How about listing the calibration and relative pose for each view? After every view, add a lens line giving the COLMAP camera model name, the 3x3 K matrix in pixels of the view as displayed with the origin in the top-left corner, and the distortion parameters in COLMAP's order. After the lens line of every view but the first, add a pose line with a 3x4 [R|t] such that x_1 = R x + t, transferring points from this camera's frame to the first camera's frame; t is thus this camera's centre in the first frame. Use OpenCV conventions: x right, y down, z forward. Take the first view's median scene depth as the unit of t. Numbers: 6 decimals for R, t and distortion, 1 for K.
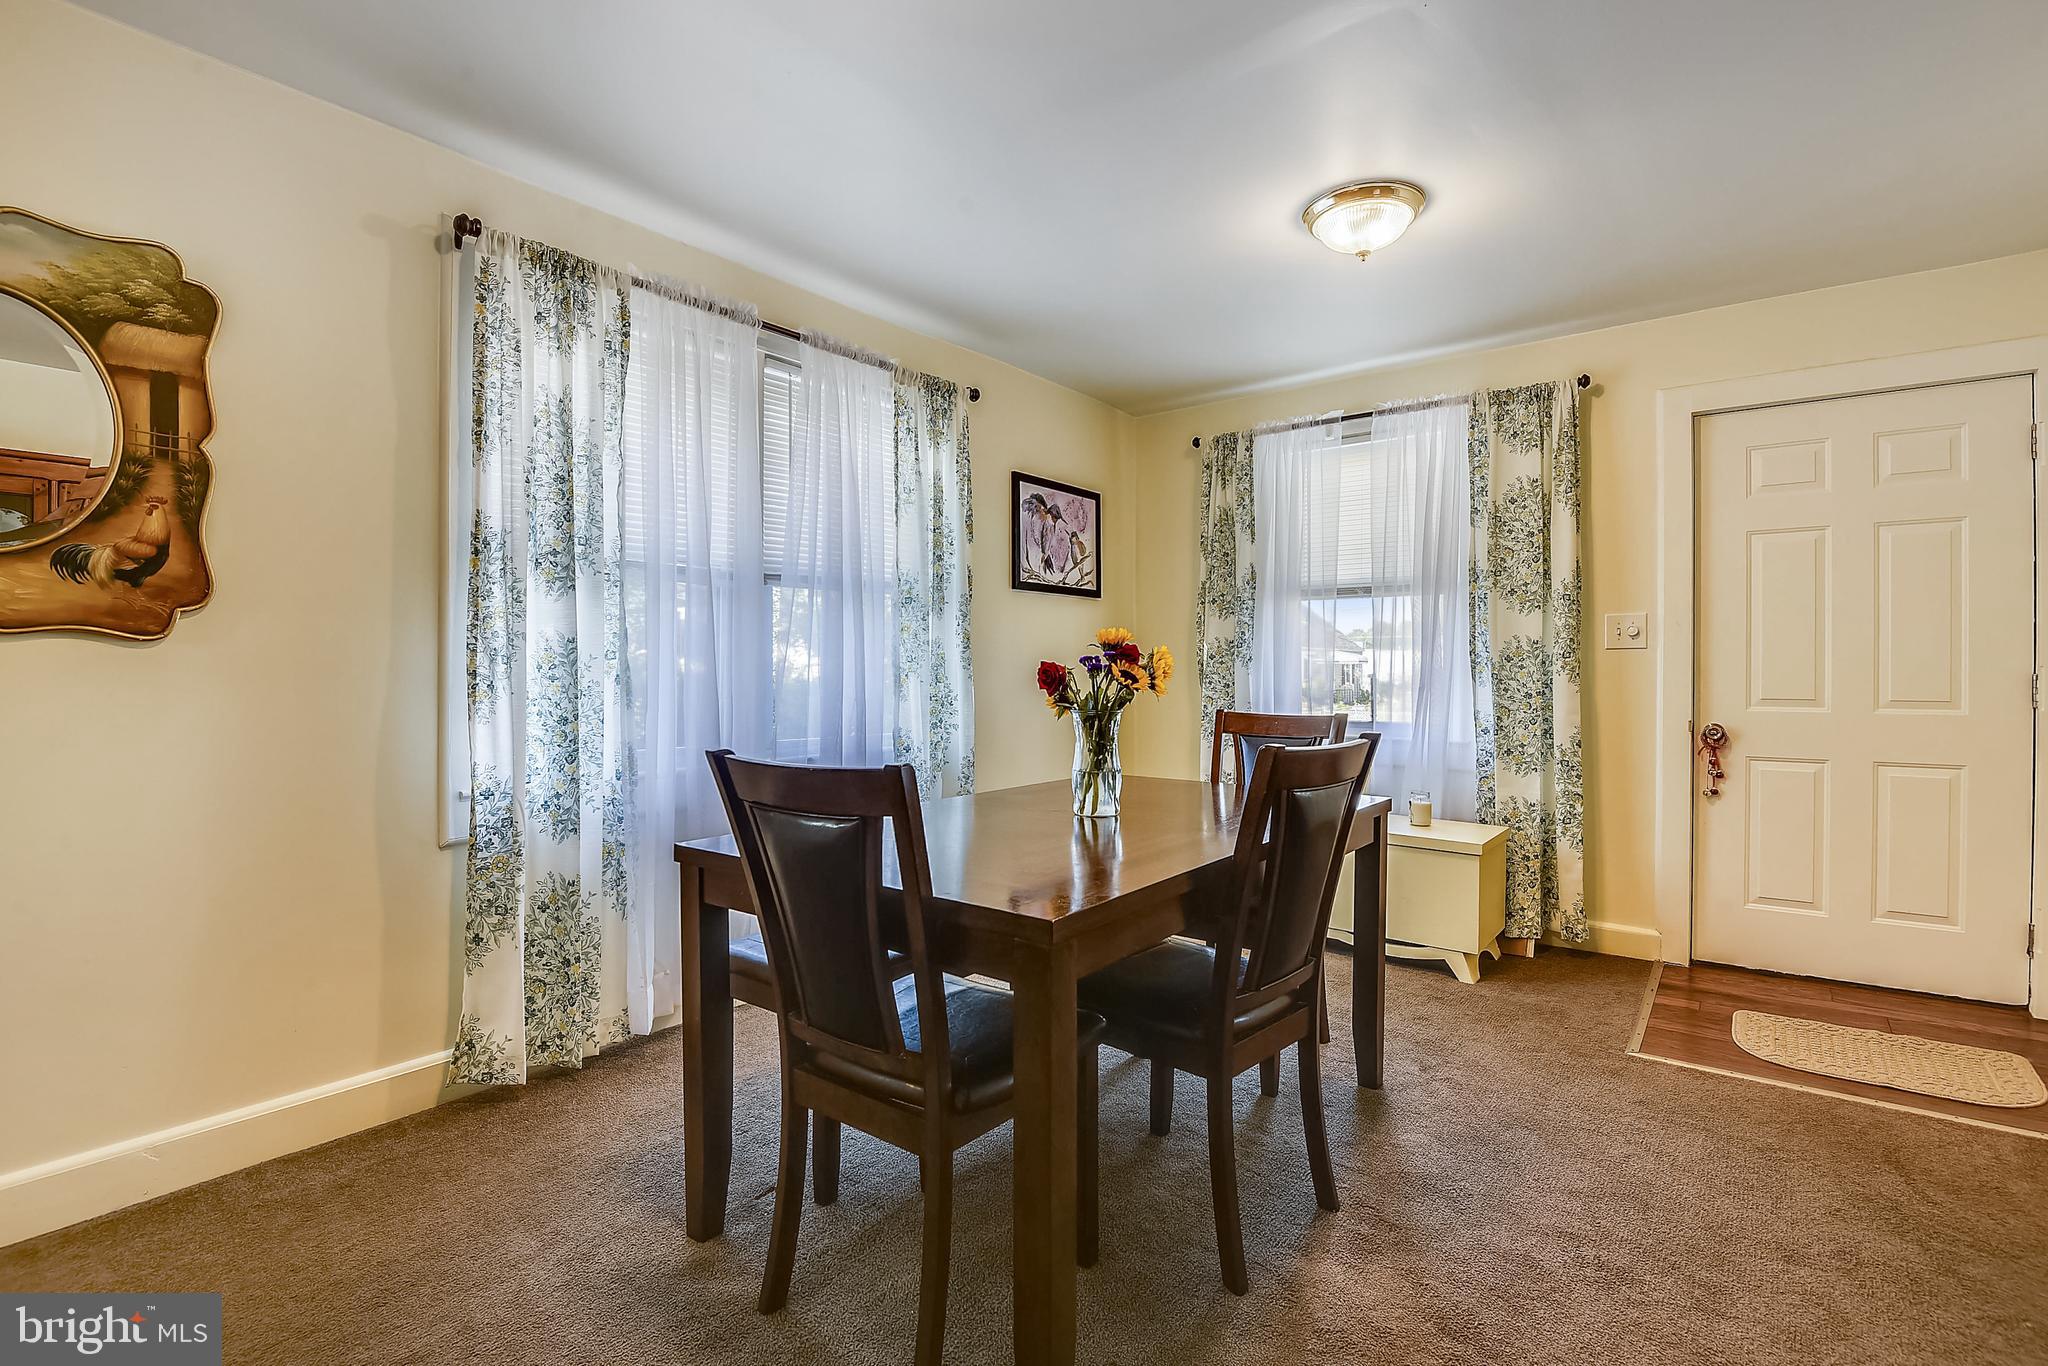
lens RADIAL K [[965.2, 0, 1022.0], [0, 965.2, 665.8], [0, 0, 1]] dist [0.027644, -0.027383]
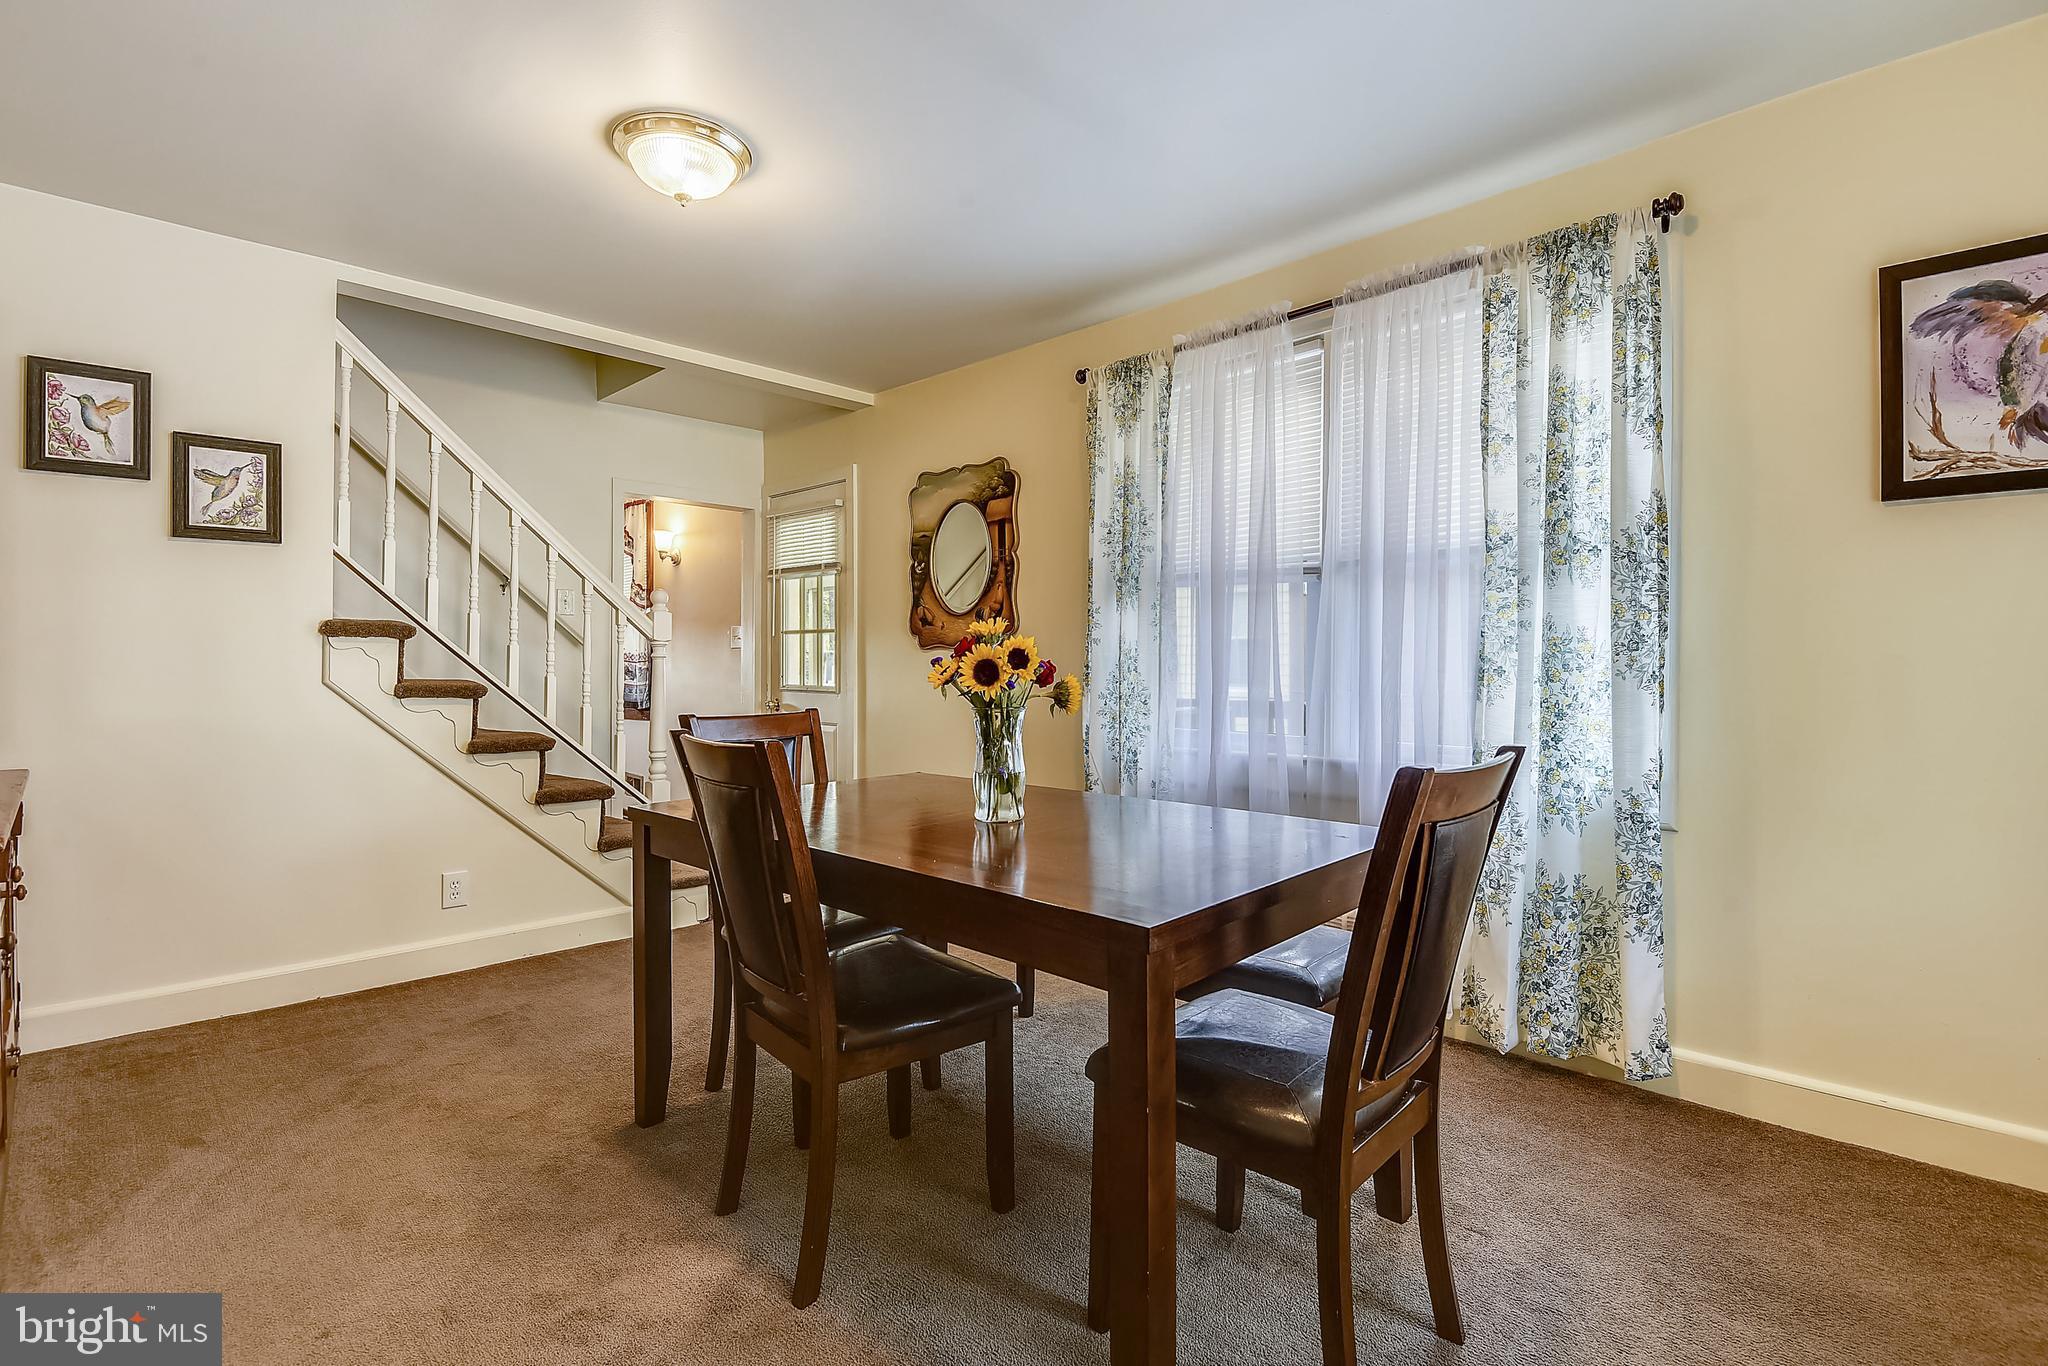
lens RADIAL K [[965.2, 0, 1022.0], [0, 965.2, 665.8], [0, 0, 1]] dist [0.027644, -0.027383]
pose [[-0.120996, 0.001163, -0.992652, 1.001907], [0.004529, 0.999990, 0.000619, 0.006936], [0.992643, -0.004421, -0.121000, 1.126074]]
